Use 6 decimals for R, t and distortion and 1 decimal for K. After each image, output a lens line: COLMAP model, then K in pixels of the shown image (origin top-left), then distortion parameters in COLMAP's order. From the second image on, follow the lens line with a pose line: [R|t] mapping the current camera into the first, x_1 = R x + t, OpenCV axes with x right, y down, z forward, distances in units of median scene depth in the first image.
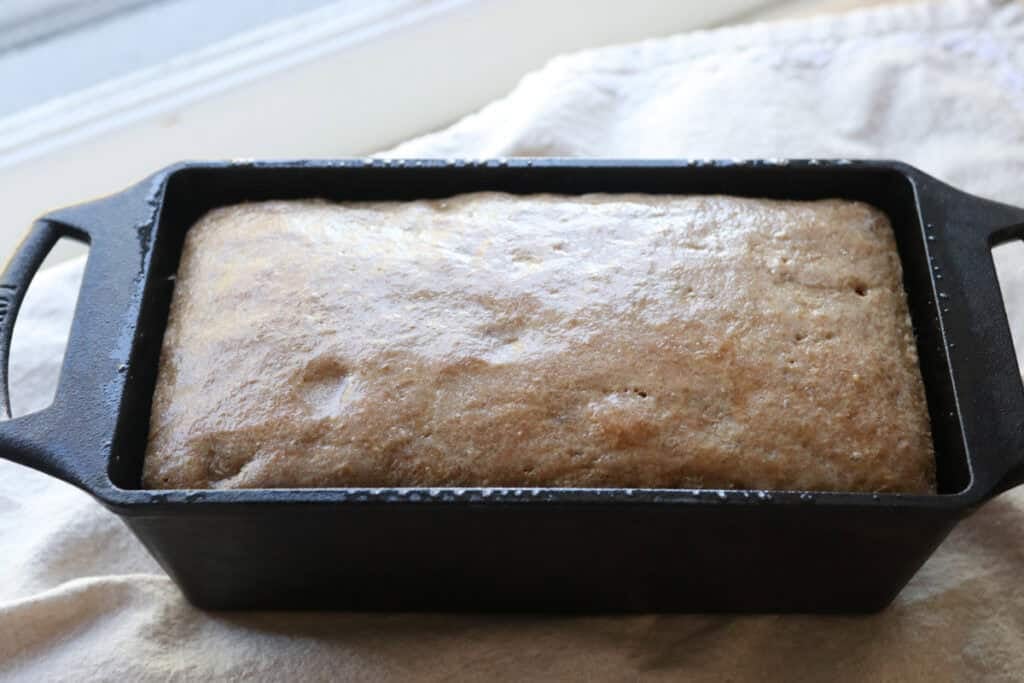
lens RADIAL K [[1622.2, 0, 512.0], [0, 1622.2, 341.5], [0, 0, 1]] dist [-0.019529, -0.000673]
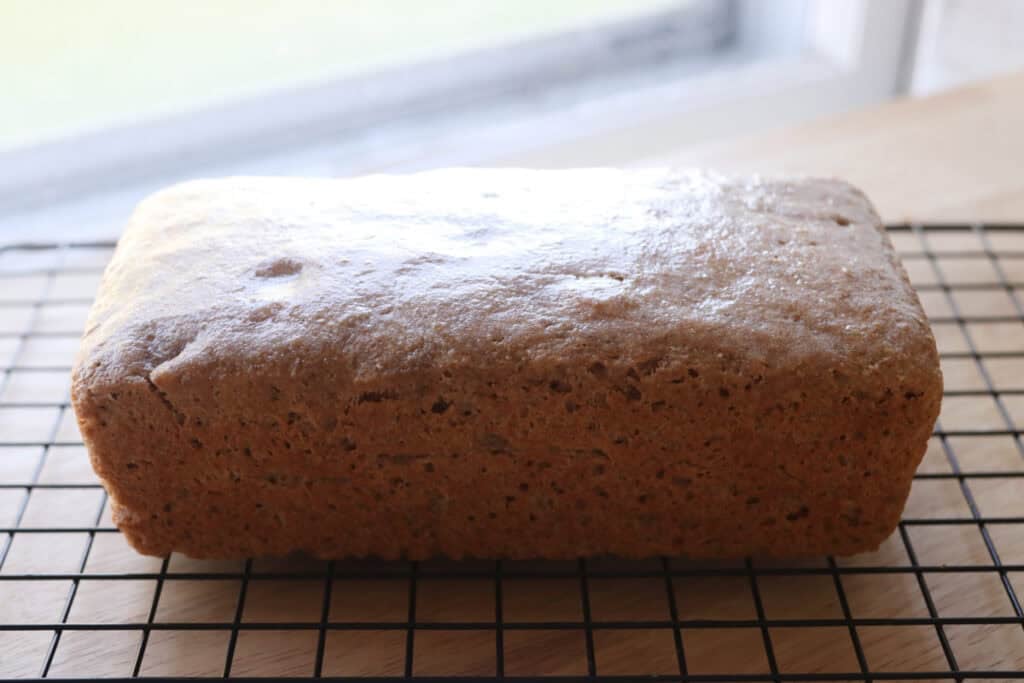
lens RADIAL K [[1622.2, 0, 512.0], [0, 1622.2, 341.5], [0, 0, 1]] dist [-0.019529, -0.000673]
pose [[0.999659, -0.005035, 0.025623, -0.005225], [0.013510, 0.939425, -0.342489, 0.390399], [-0.022346, 0.342718, 0.939172, 0.139660]]
